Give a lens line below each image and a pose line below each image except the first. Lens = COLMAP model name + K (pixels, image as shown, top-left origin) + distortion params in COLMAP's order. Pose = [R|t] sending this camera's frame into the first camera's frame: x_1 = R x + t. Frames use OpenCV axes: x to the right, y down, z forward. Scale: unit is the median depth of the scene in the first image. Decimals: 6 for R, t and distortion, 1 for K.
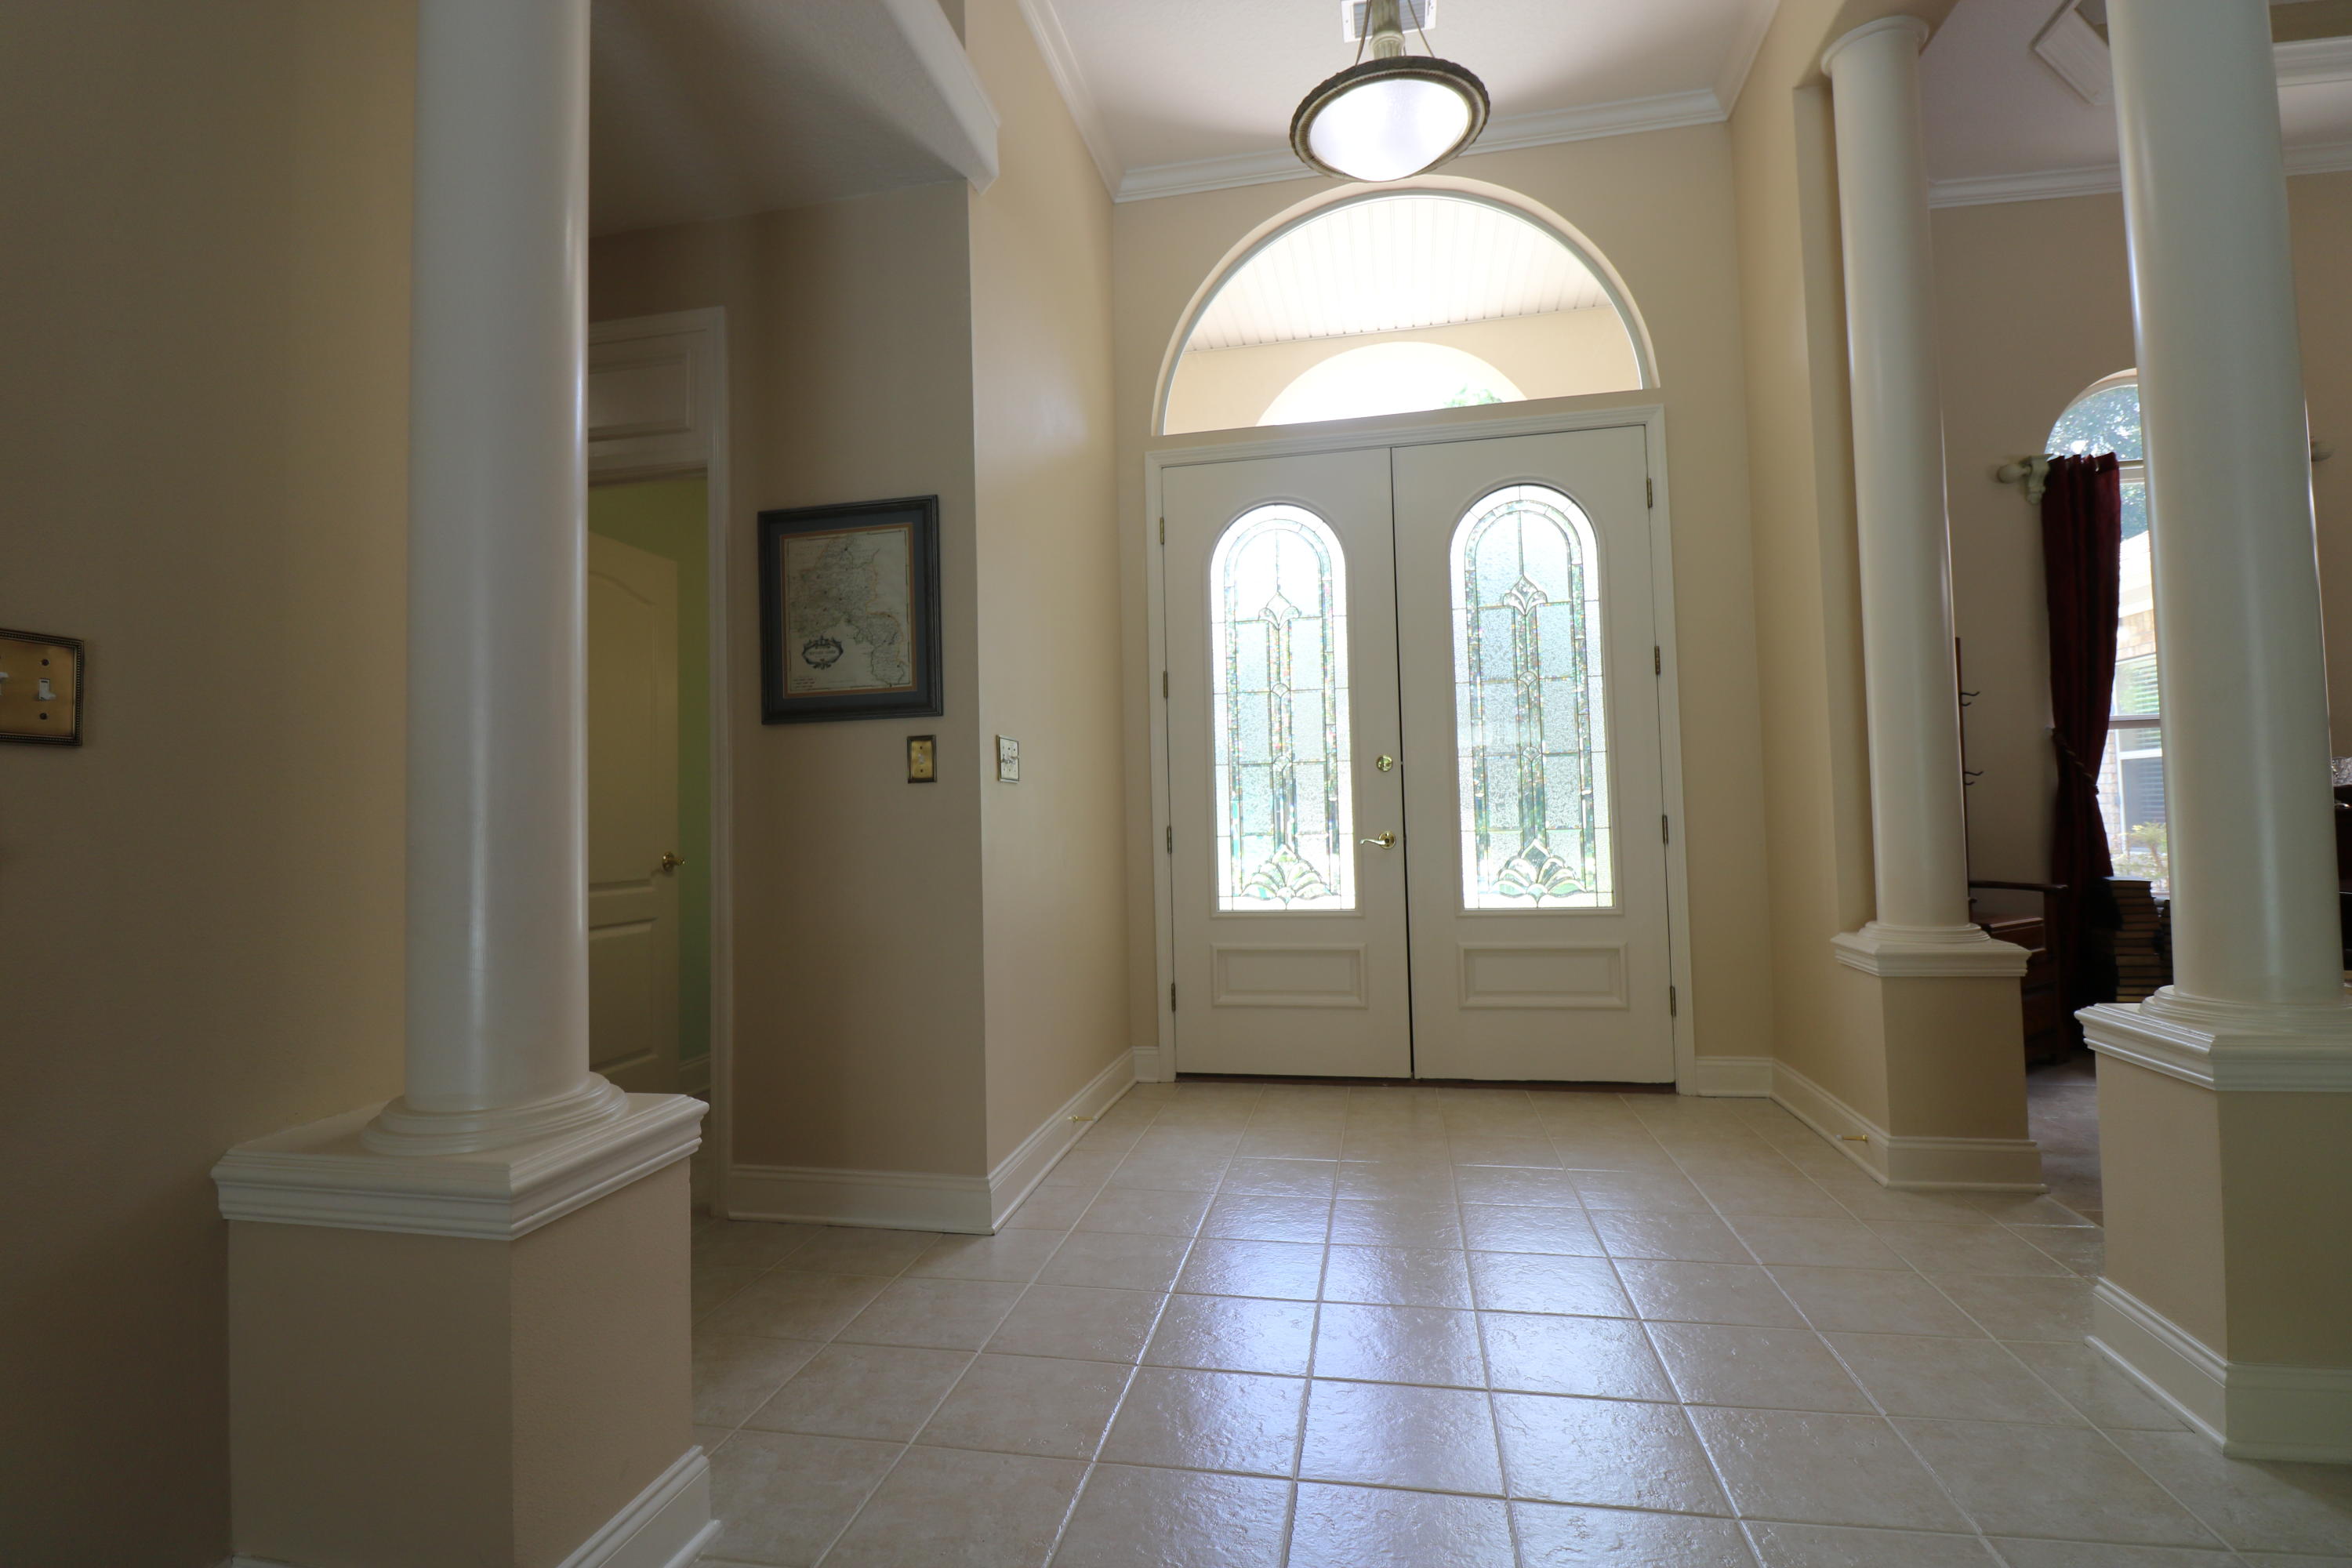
lens RADIAL K [[1119.0, 0, 1172.2], [0, 1119.0, 768.7], [0, 0, 1]] dist [0.007578, -0.015387]
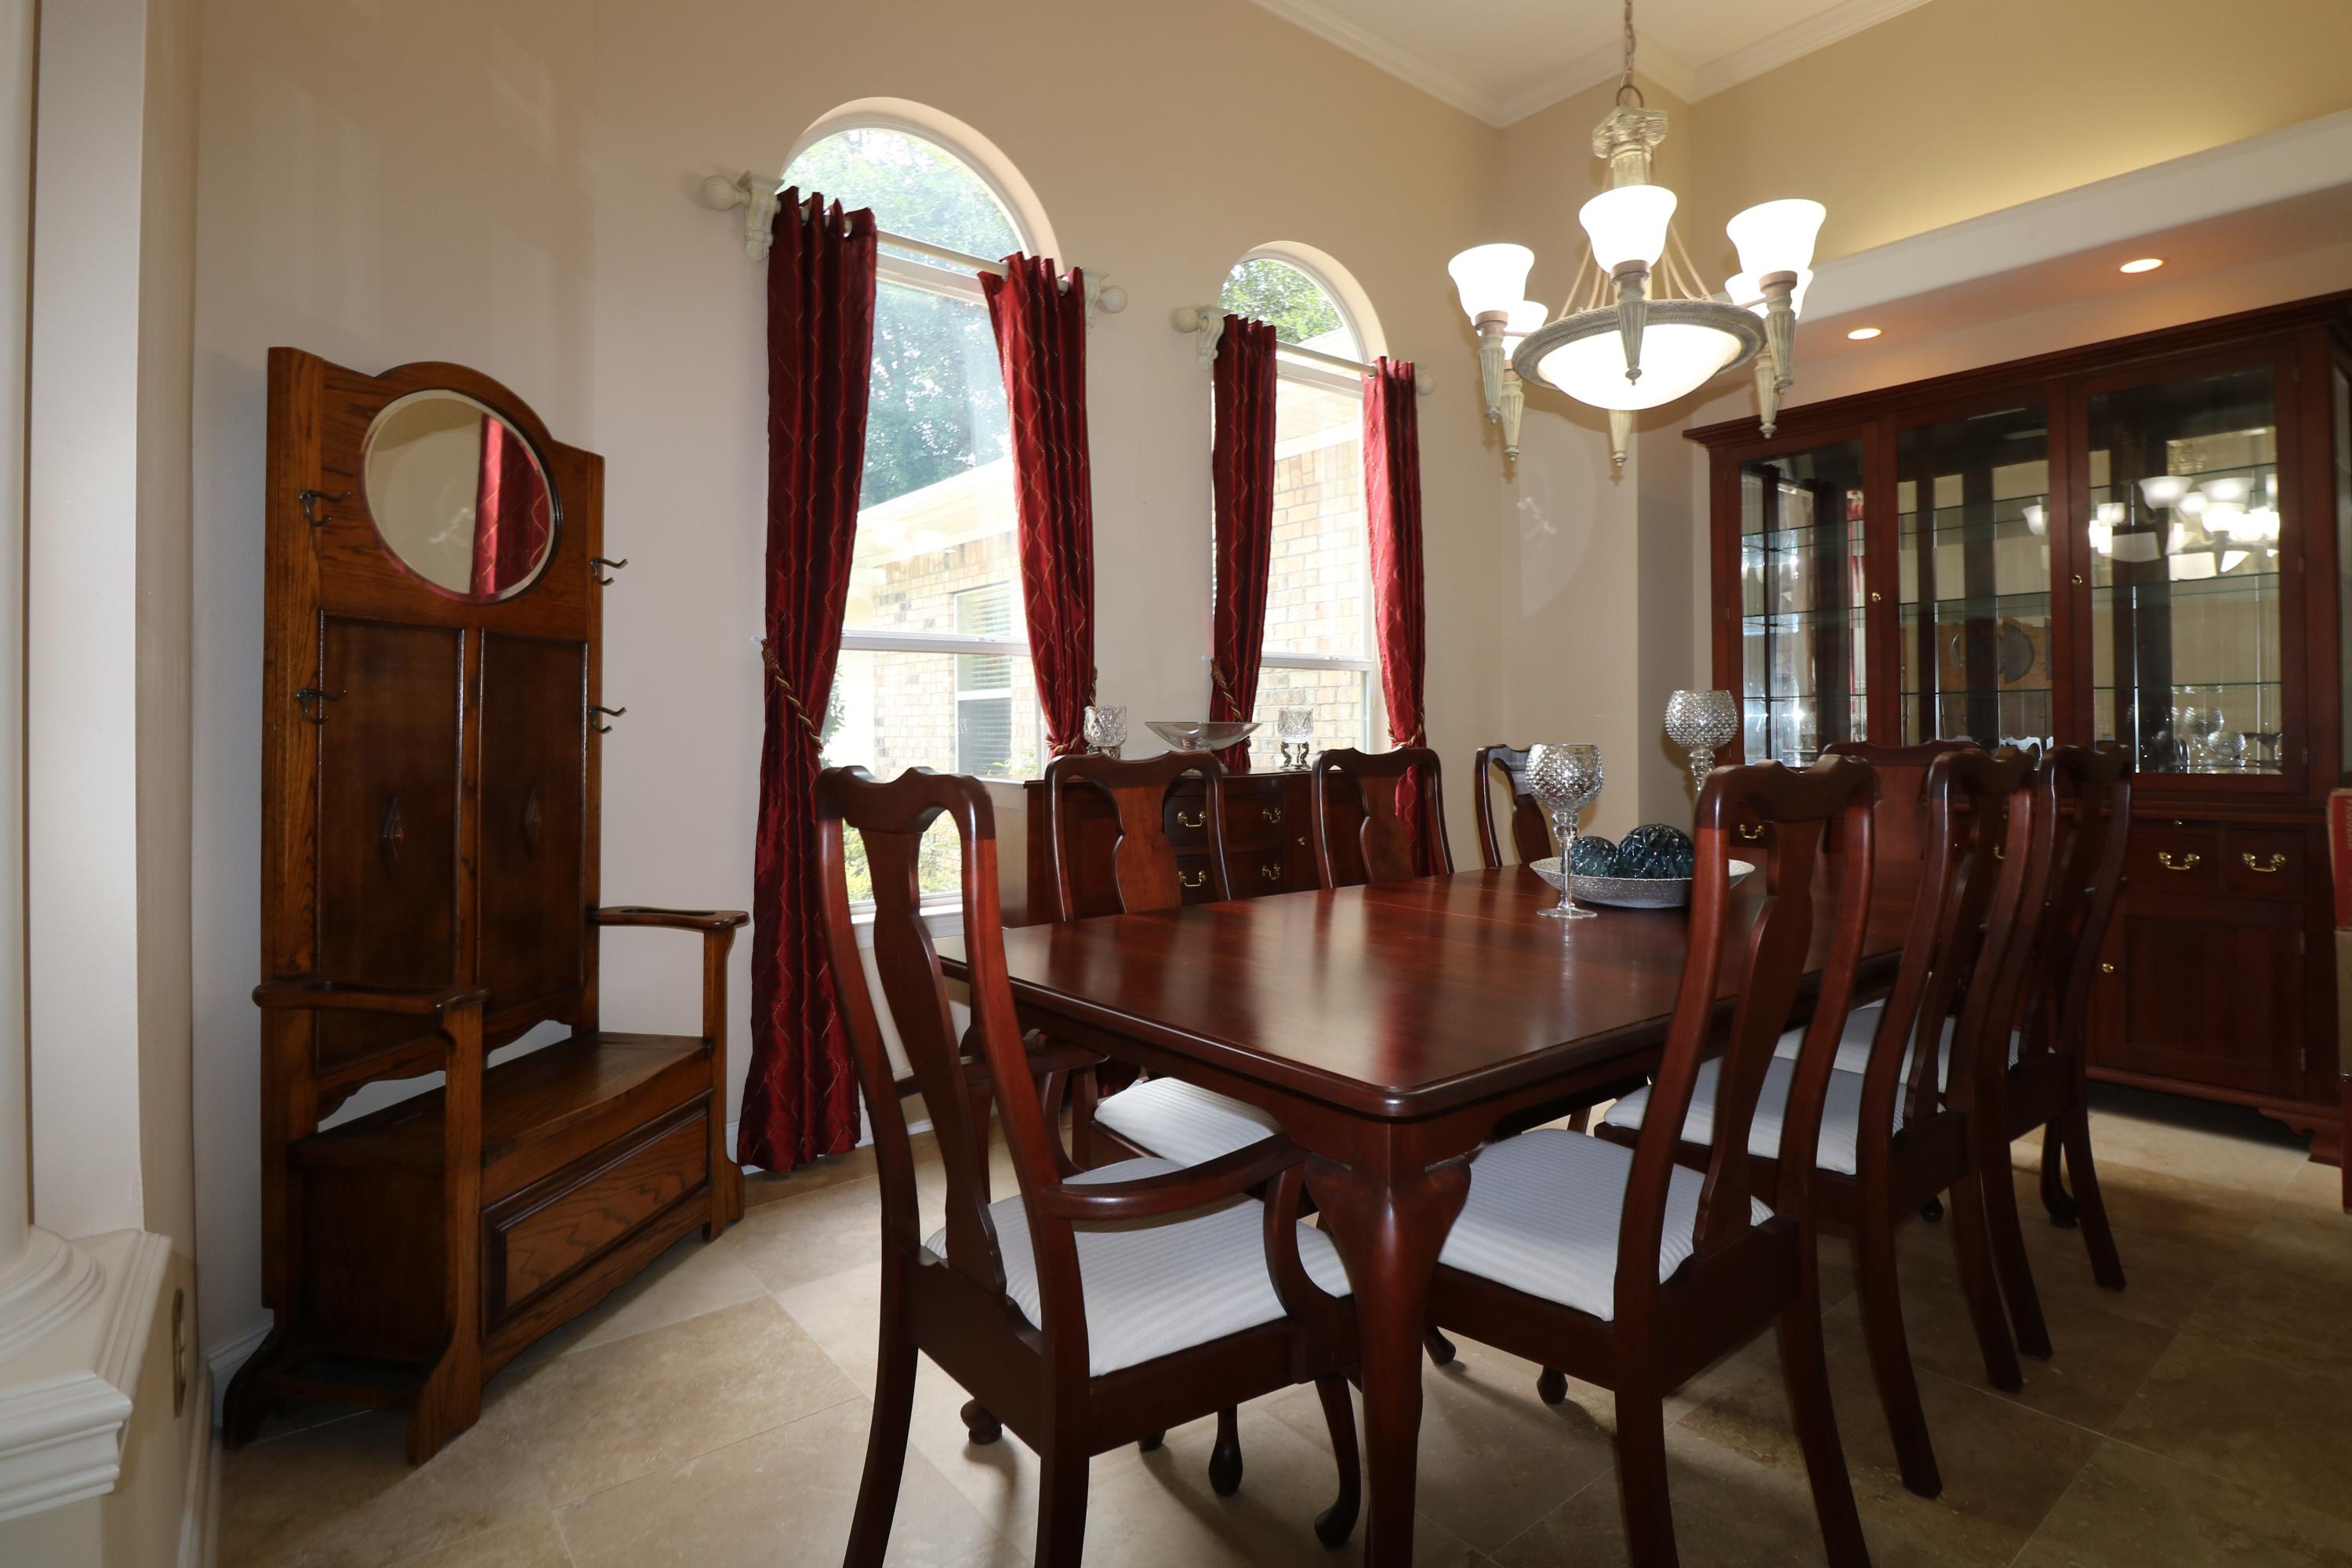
lens RADIAL K [[1119.0, 0, 1172.2], [0, 1119.0, 768.7], [0, 0, 1]] dist [0.007578, -0.015387]
pose [[0.678512, -0.002629, 0.734584, 0.591741], [-0.040695, 0.998323, 0.041162, -0.000564], [-0.733461, -0.057823, 0.677268, 0.510981]]
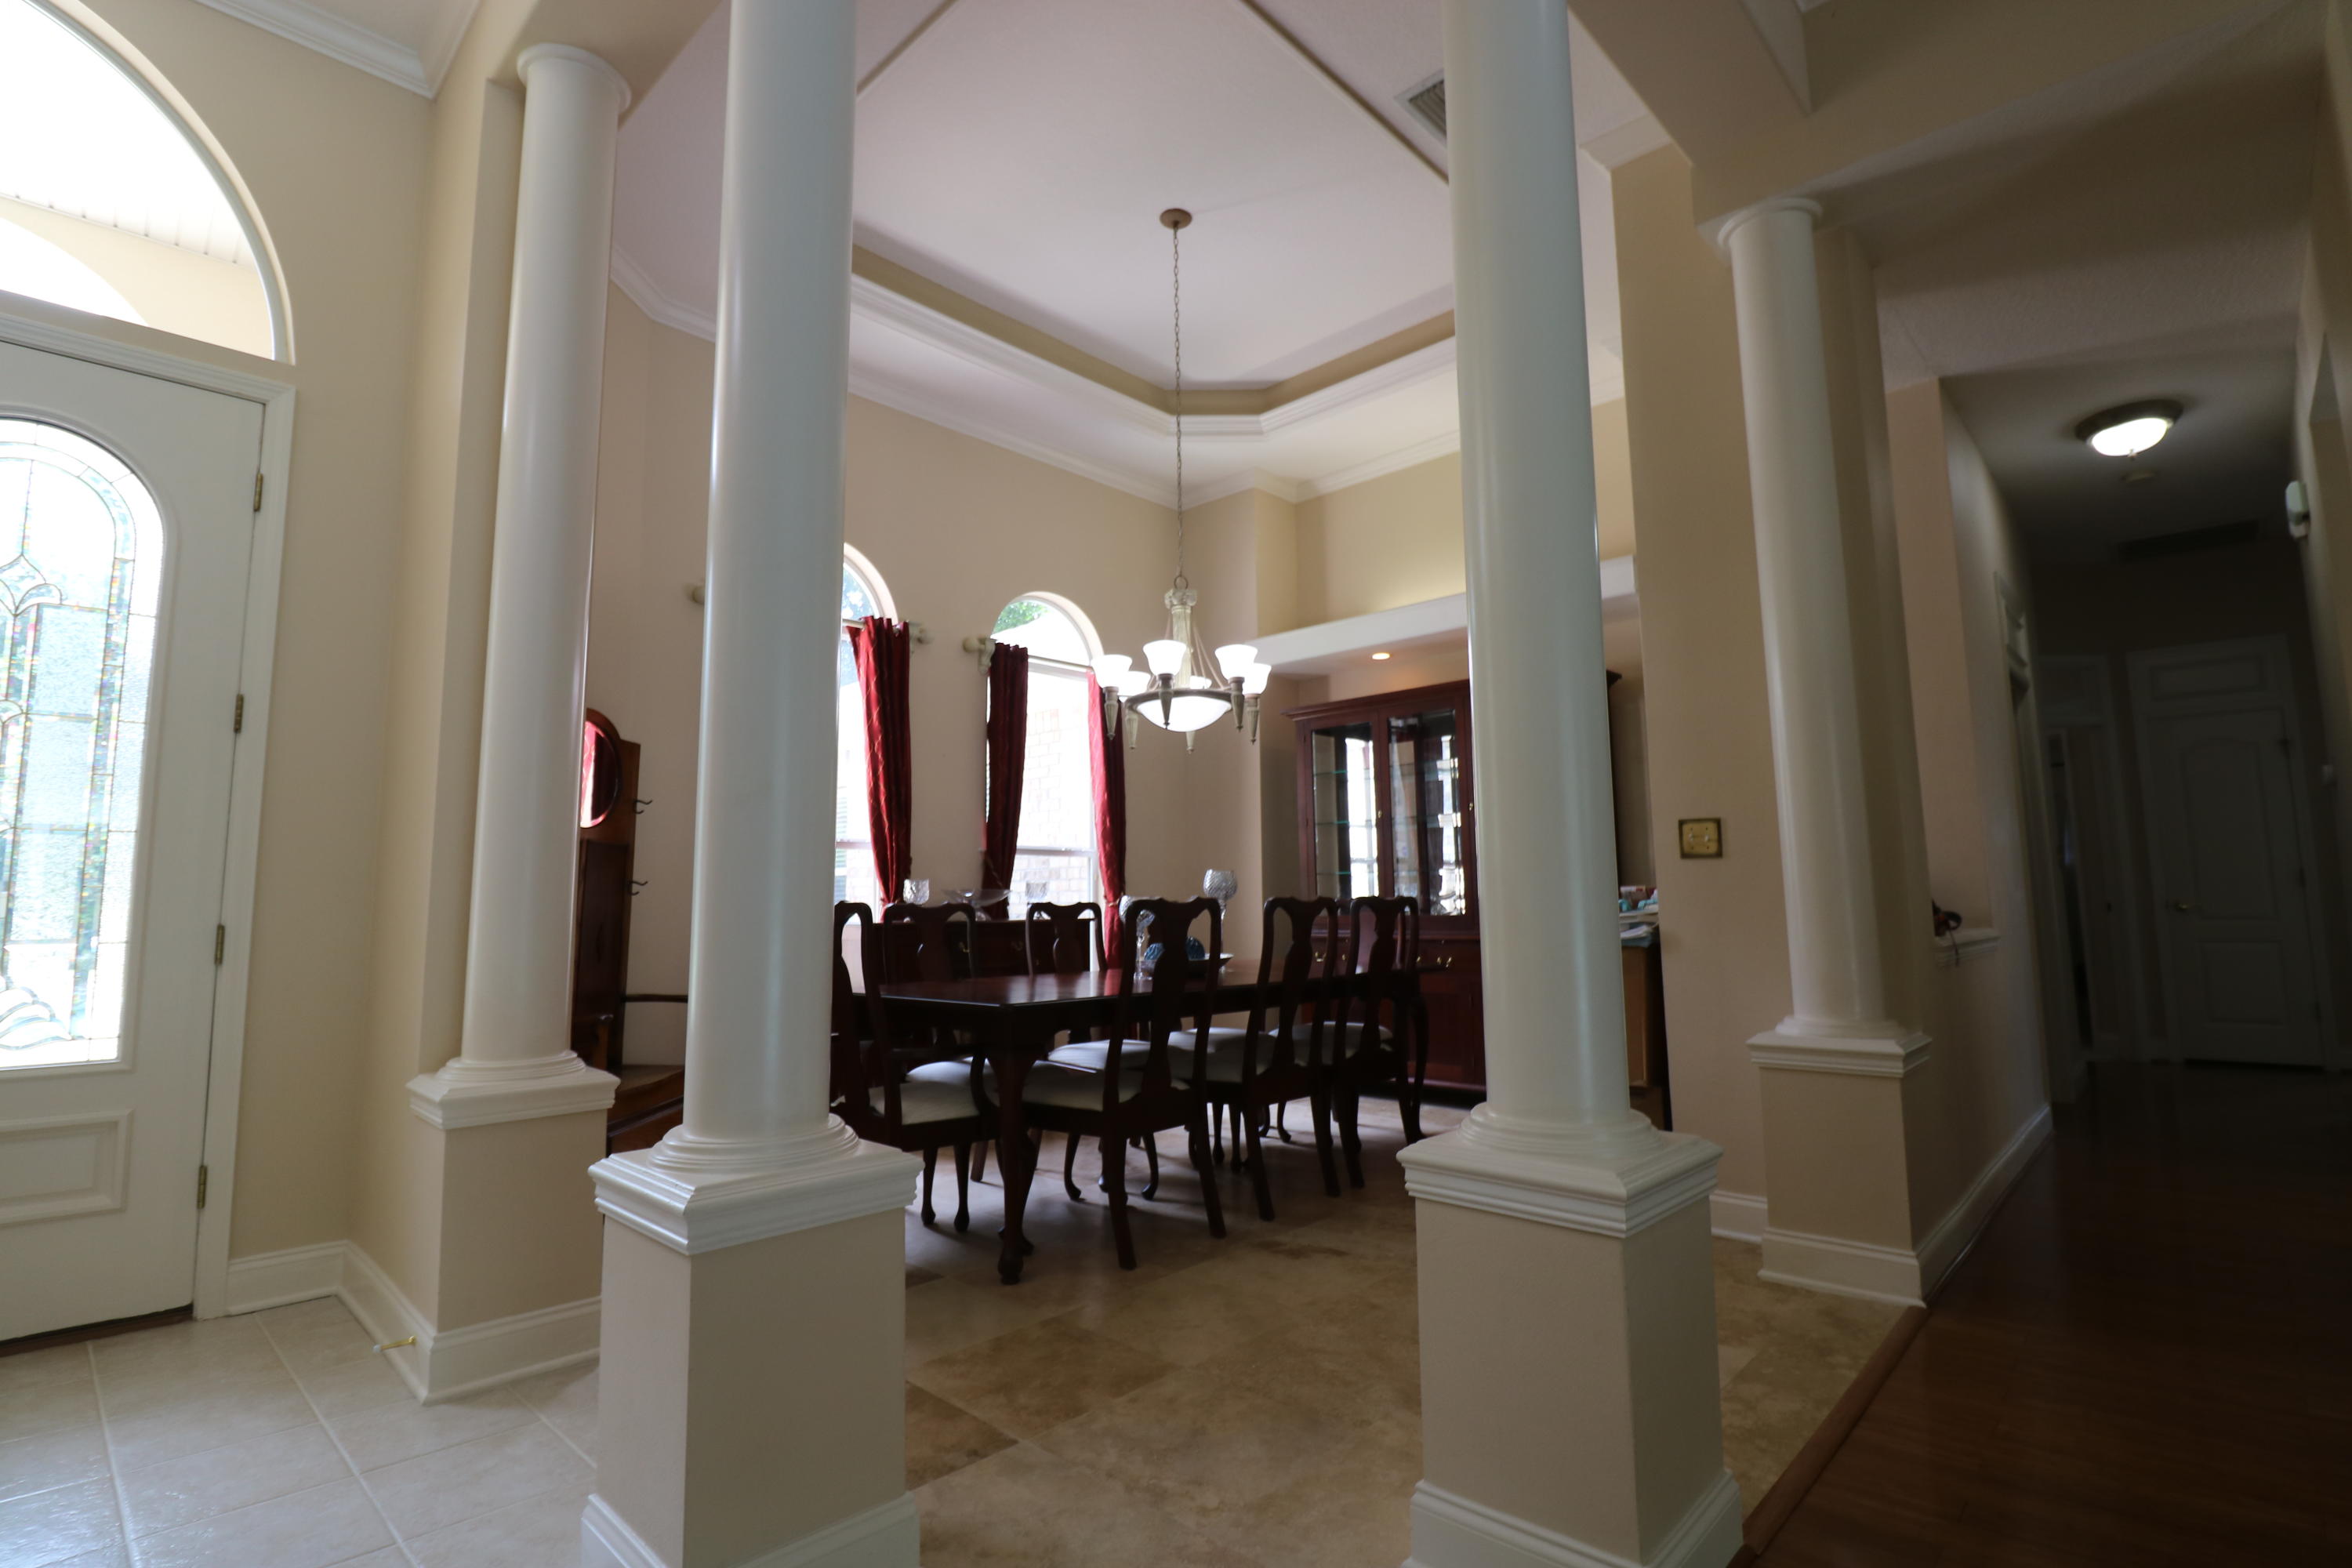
lens RADIAL K [[1119.0, 0, 1172.2], [0, 1119.0, 768.7], [0, 0, 1]] dist [0.007578, -0.015387]
pose [[0.544514, 0.117892, 0.830425, 0.181631], [-0.039399, 0.992575, -0.115078, -0.000138], [-0.837826, 0.029943, 0.545116, 0.095330]]
